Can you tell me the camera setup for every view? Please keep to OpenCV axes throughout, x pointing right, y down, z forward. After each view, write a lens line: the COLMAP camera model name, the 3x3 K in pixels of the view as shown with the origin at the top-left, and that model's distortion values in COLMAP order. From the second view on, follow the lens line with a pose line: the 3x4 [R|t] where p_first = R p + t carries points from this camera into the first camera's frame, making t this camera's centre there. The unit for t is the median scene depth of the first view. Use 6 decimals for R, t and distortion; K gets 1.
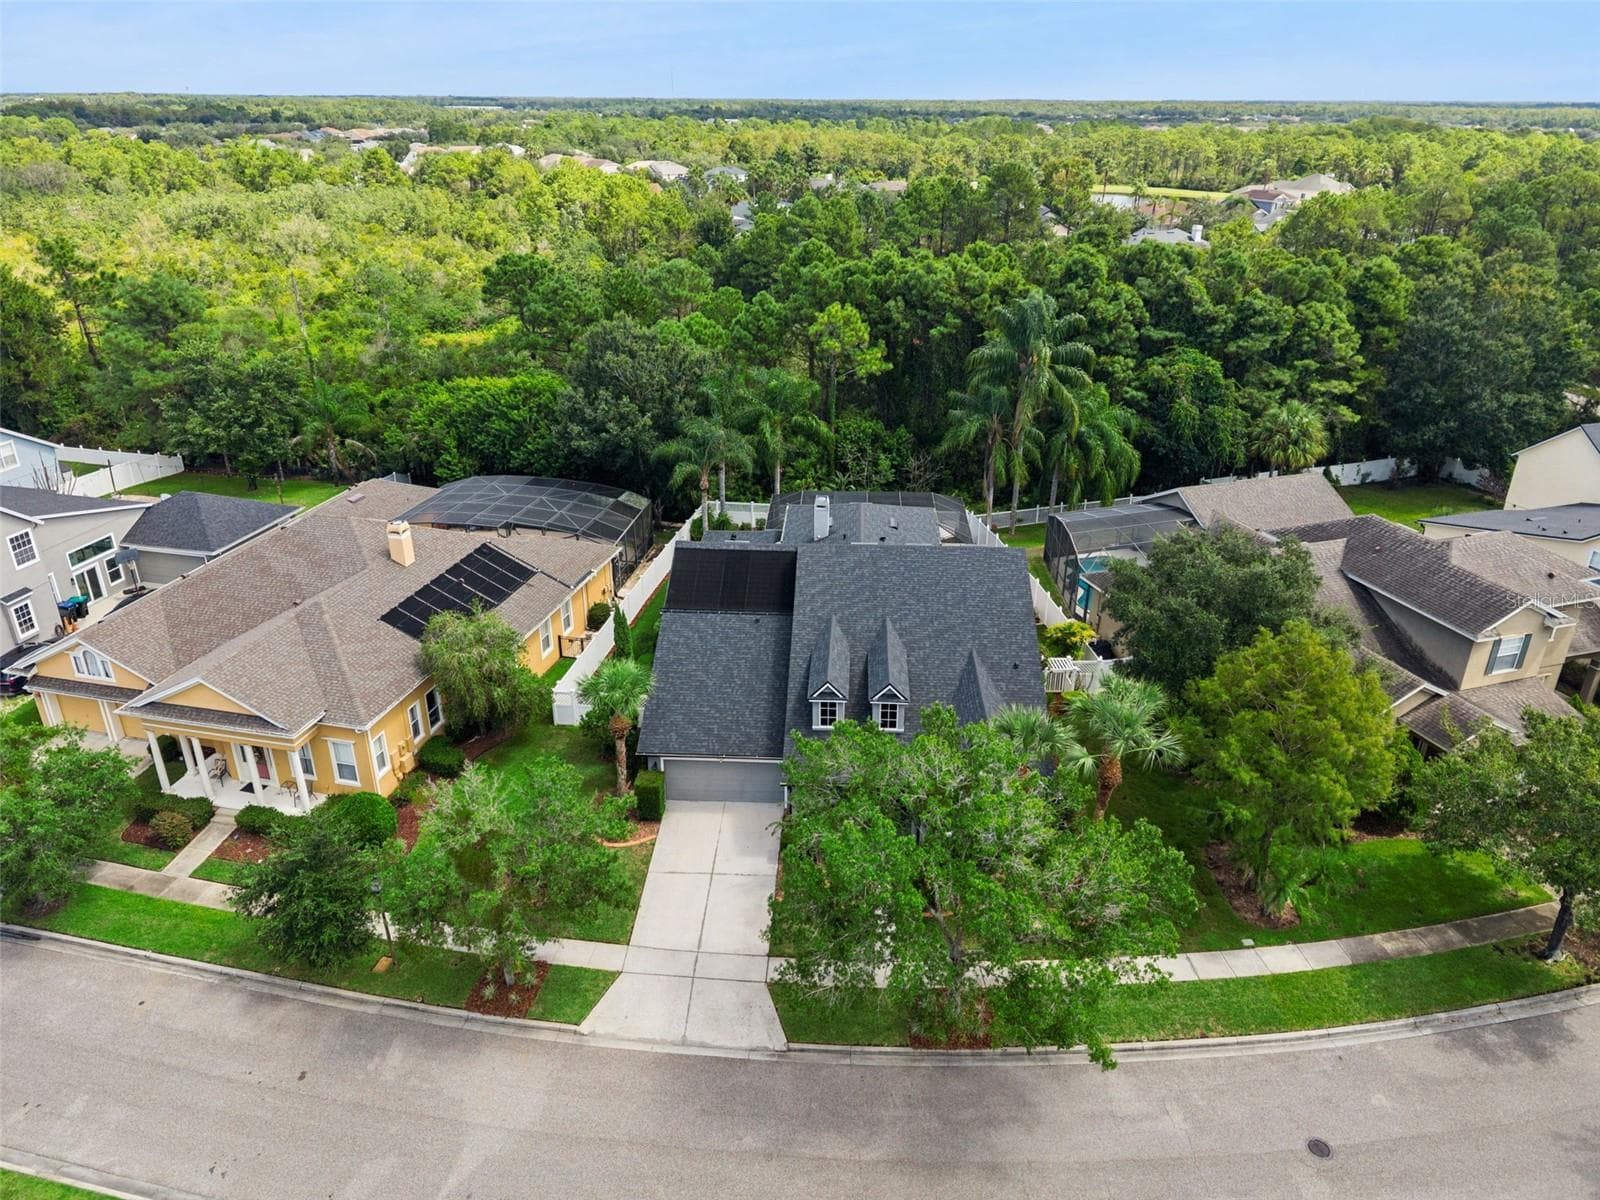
lens RADIAL K [[1104.0, 0, 800.0], [0, 1104.0, 600.0], [0, 0, 1]] dist [-0.083296, -0.002100]
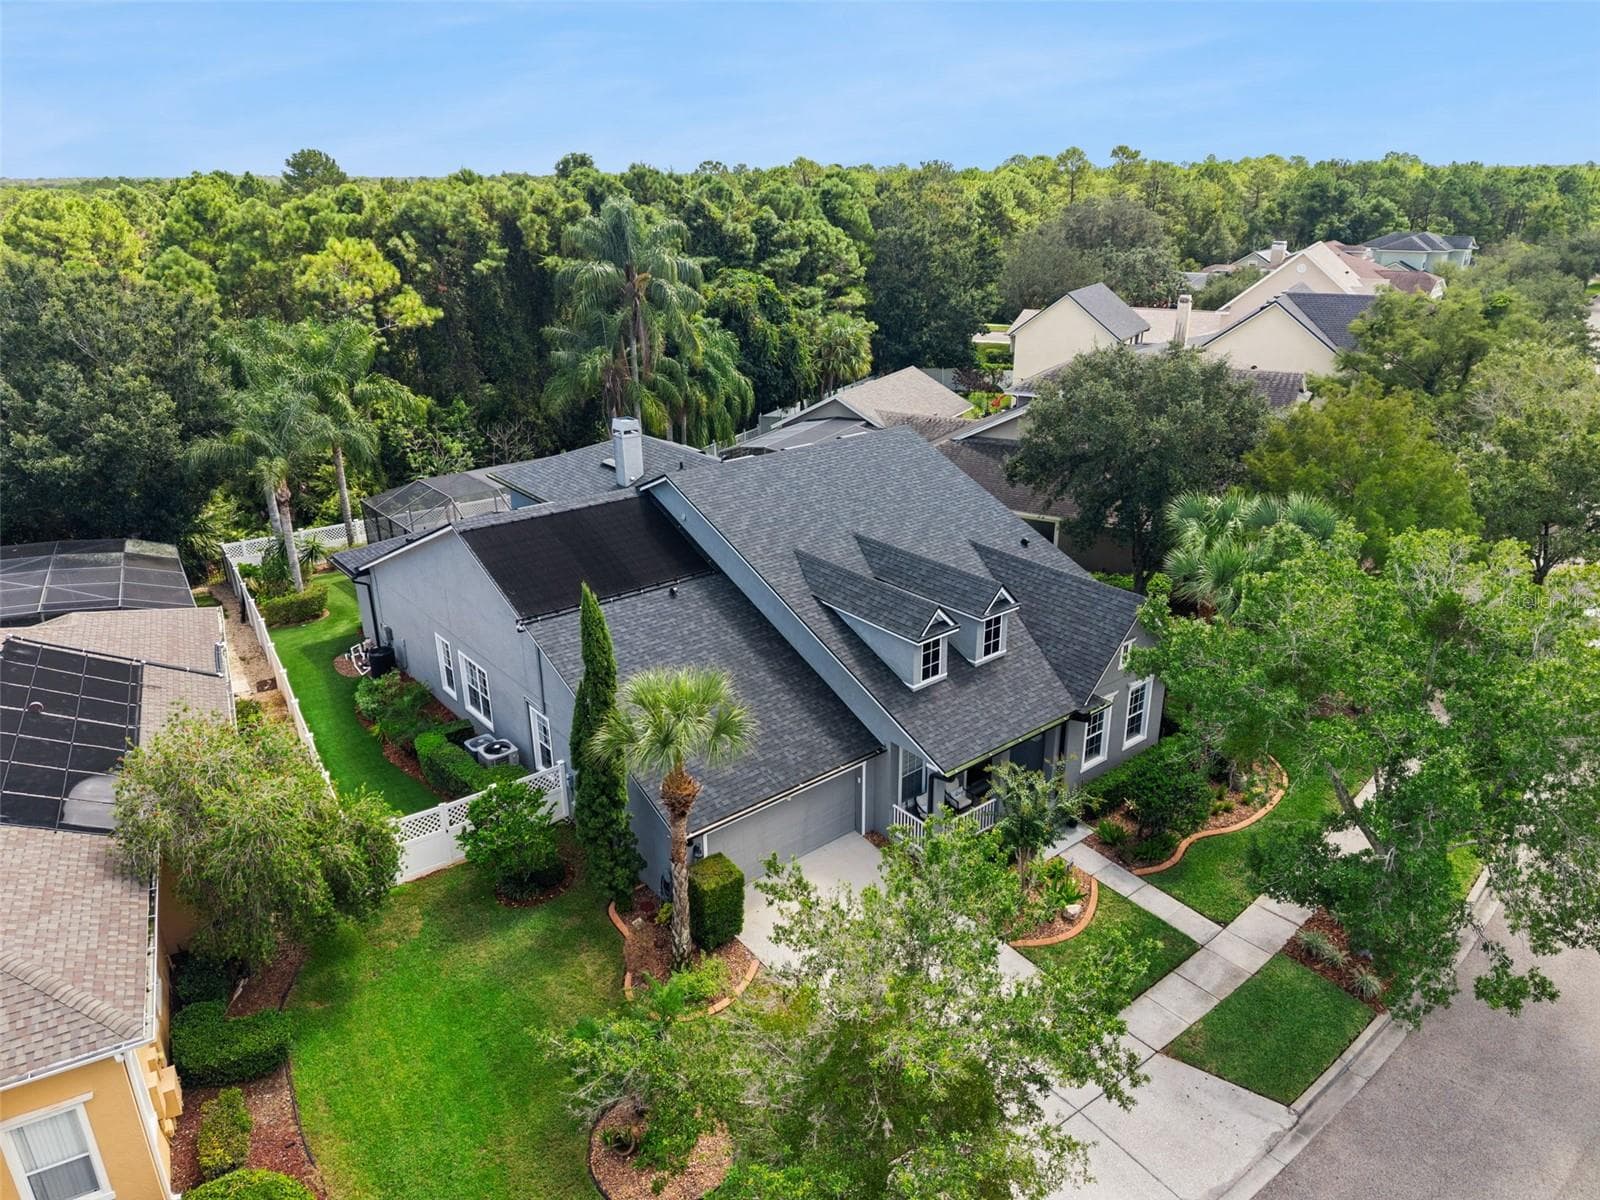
lens RADIAL K [[1076.0, 0, 800.0], [0, 1076.0, 600.0], [0, 0, 1]] dist [-0.007659, -0.003237]
pose [[0.728175, -0.248768, 0.638652, -0.299417], [0.285668, 0.957169, 0.047125, 0.010359], [-0.623021, 0.148127, 0.768052, 0.367611]]
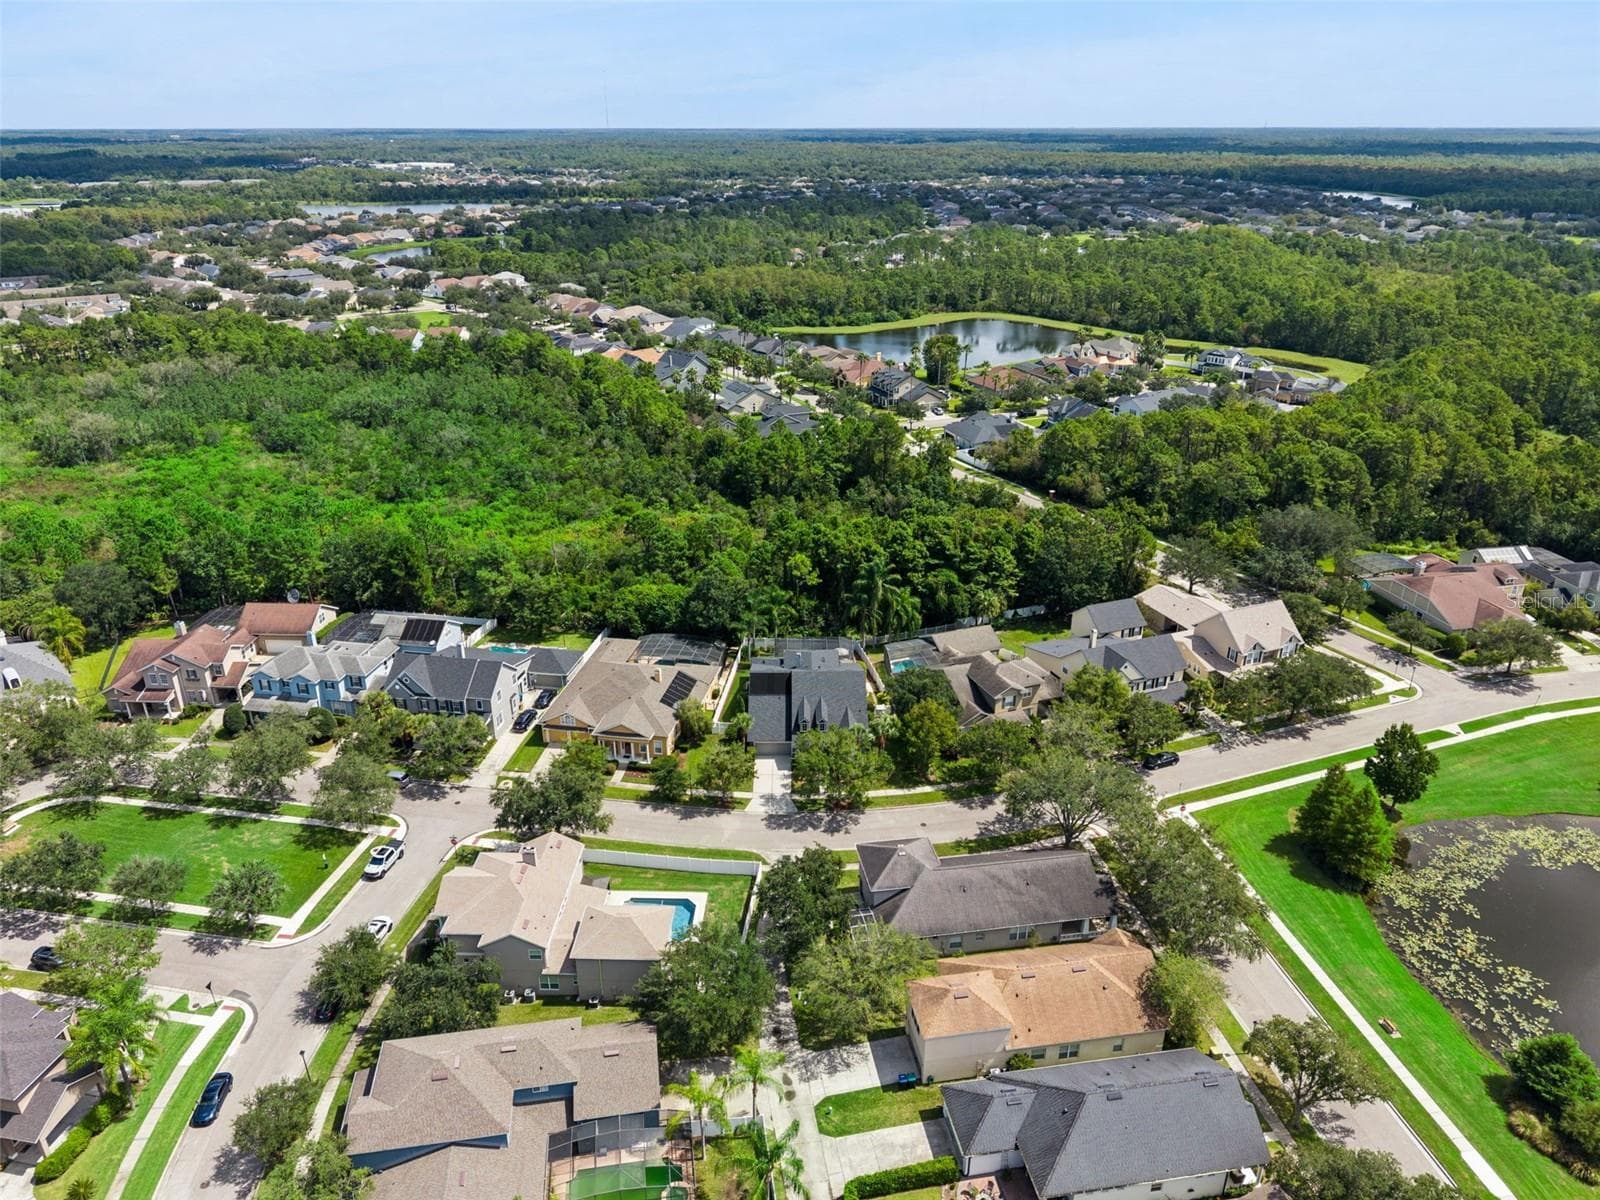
lens RADIAL K [[1104.0, 0, 800.0], [0, 1104.0, 600.0], [0, 0, 1]] dist [-0.083296, -0.002100]
pose [[0.998209, -0.032435, 0.050262, -0.105089], [0.032765, 0.999446, -0.005772, -0.191323], [-0.050047, 0.007408, 0.998719, -1.713387]]
